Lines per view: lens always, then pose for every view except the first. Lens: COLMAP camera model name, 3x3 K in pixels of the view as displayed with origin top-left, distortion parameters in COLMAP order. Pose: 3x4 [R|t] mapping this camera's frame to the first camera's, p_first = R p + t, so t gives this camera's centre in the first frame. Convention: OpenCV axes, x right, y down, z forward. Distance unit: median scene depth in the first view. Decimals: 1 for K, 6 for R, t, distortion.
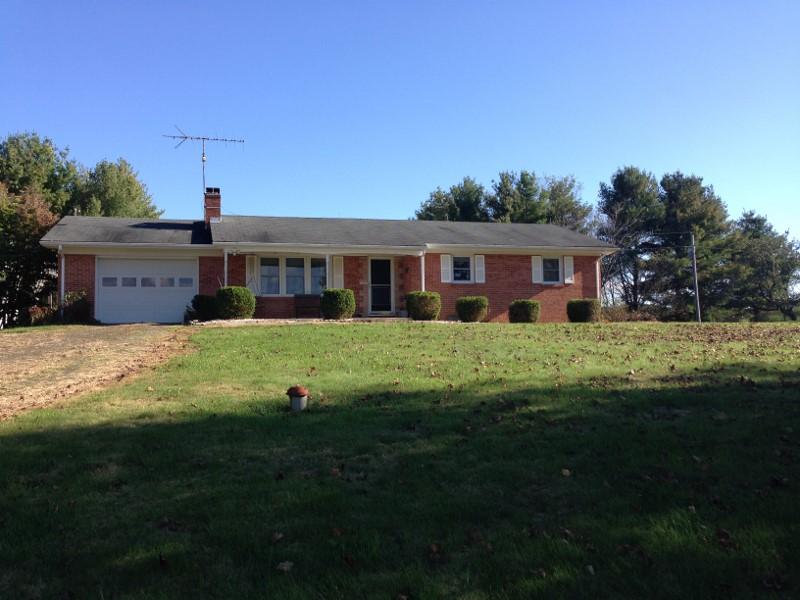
lens RADIAL K [[752.0, 0, 400.0], [0, 752.0, 300.0], [0, 0, 1]] dist [0.070277, -0.011055]
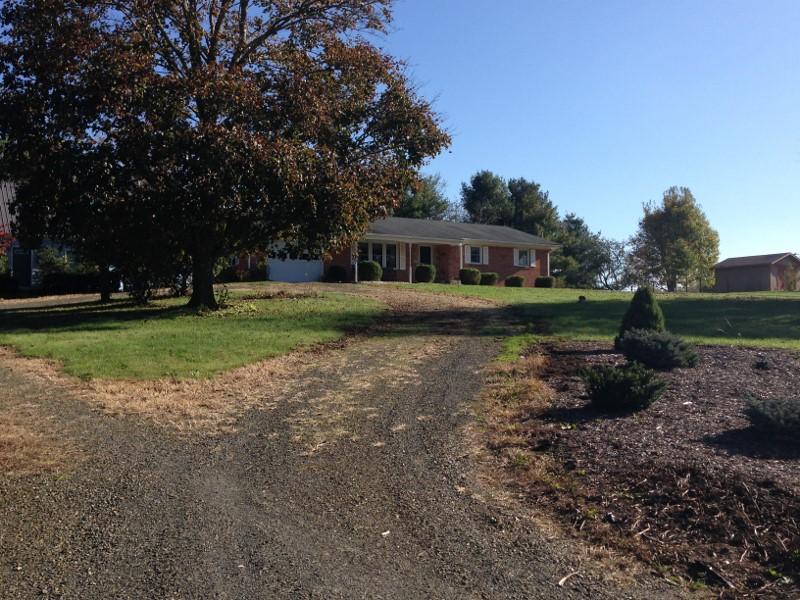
lens RADIAL K [[863.9, 0, 400.0], [0, 863.9, 300.0], [0, 0, 1]] dist [0.060762, -0.003705]
pose [[0.953486, 0.024717, 0.300421, -0.232763], [-0.029584, 0.999494, 0.011661, 0.013906], [-0.299981, -0.020007, 0.953735, -0.256522]]
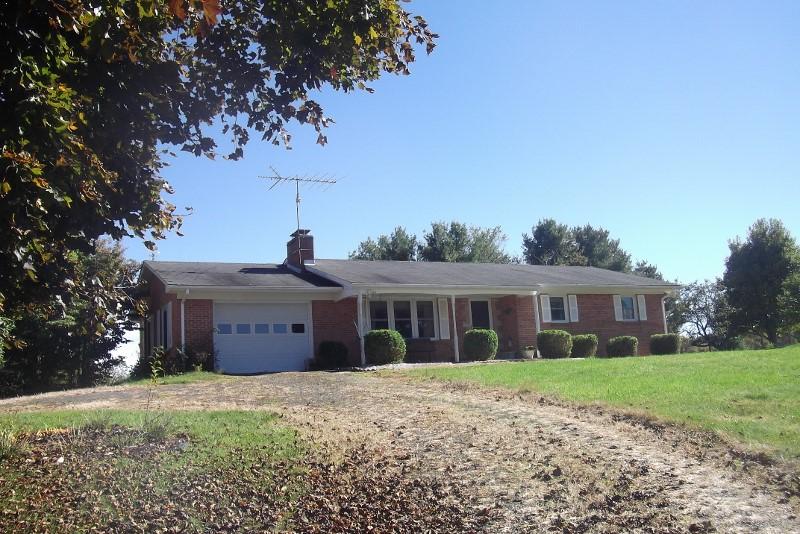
lens RADIAL K [[761.6, 0, 400.0], [0, 761.6, 267.0], [0, 0, 1]] dist [-0.247911, 0.326037]
pose [[0.977545, -0.007156, 0.210605, -0.130278], [0.031582, 0.993110, -0.112849, 0.004037], [-0.208347, 0.116967, 0.971036, 0.021368]]
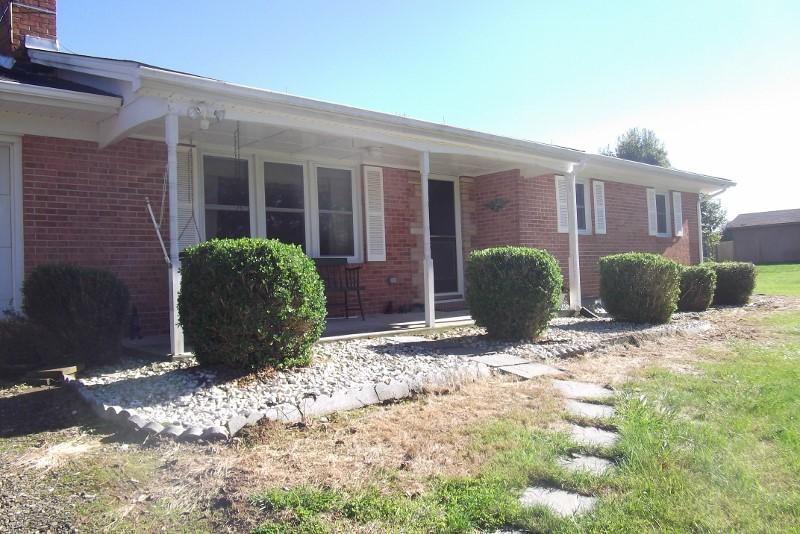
lens RADIAL K [[654.0, 0, 400.0], [0, 654.0, 267.0], [0, 0, 1]] dist [-0.030620, 0.062830]
pose [[0.887809, -0.006952, 0.460160, -0.091845], [-0.009792, 0.999374, 0.033989, -0.005279], [-0.460109, -0.034682, 0.887185, 0.251003]]
